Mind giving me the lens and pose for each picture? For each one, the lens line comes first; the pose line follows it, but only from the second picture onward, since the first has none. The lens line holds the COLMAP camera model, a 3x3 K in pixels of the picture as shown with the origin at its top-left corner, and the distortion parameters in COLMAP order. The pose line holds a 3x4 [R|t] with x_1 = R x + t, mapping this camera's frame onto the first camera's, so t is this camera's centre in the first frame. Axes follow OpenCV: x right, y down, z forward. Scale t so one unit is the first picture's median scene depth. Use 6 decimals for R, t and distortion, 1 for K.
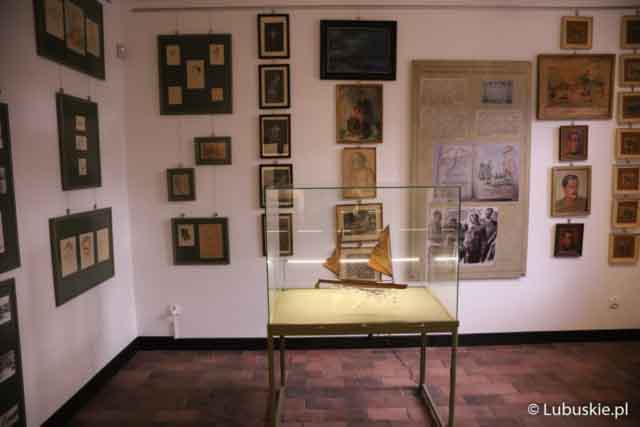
lens RADIAL K [[431.2, 0, 320.5], [0, 431.2, 213.6], [0, 0, 1]] dist [0.000501, 0.000042]
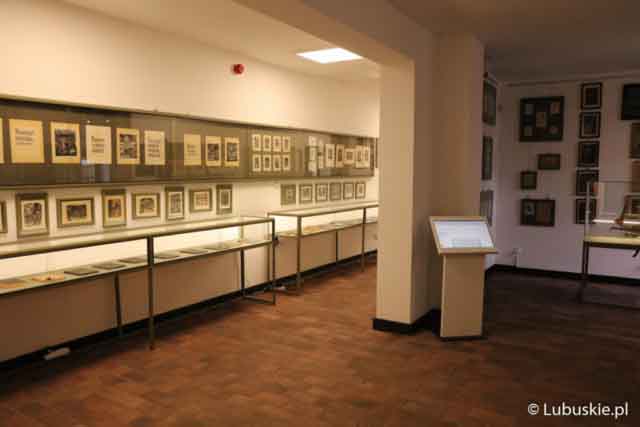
lens RADIAL K [[531.4, 0, 320.9], [0, 531.4, 208.2], [0, 0, 1]] dist [-0.005060, 0.013853]
pose [[0.868233, 0.058108, -0.492742, 0.024592], [-0.055809, 0.998253, 0.019385, 0.054969], [0.493007, 0.010669, 0.869960, -1.367894]]
